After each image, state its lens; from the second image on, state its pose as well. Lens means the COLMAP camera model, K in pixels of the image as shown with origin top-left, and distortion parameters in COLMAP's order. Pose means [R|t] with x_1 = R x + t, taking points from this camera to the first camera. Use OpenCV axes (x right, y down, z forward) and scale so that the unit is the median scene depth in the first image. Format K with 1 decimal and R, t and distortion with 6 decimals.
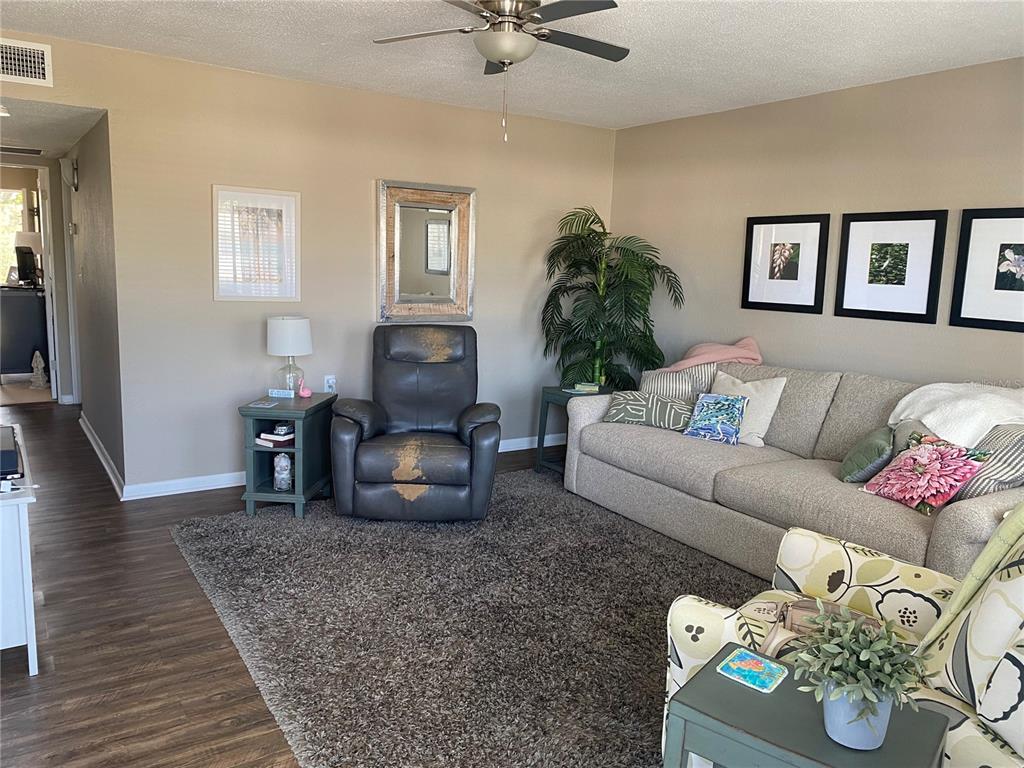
lens RADIAL K [[791.0, 0, 505.0], [0, 791.0, 387.6], [0, 0, 1]] dist [0.045390, -0.067906]
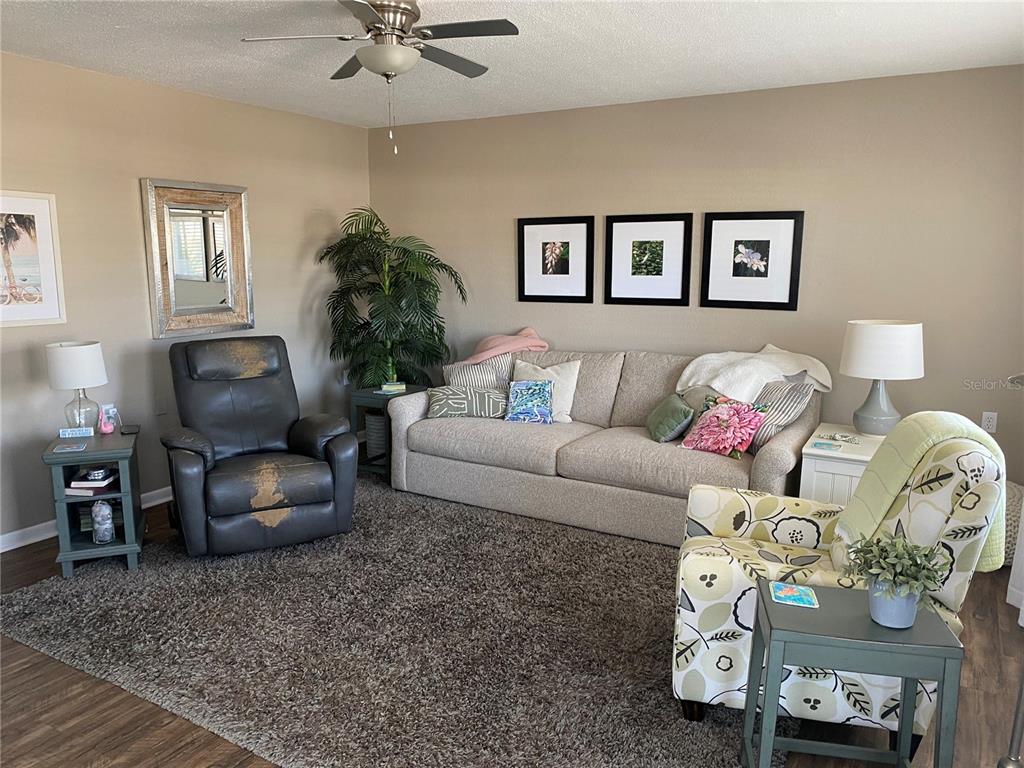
lens RADIAL K [[791.0, 0, 508.0], [0, 791.0, 405.2], [0, 0, 1]] dist [0.045390, -0.067906]
pose [[0.886539, -0.117660, 0.447442, -0.276044], [0.099194, 0.992971, 0.064576, -0.034397], [-0.451895, -0.012865, 0.891978, 0.026130]]
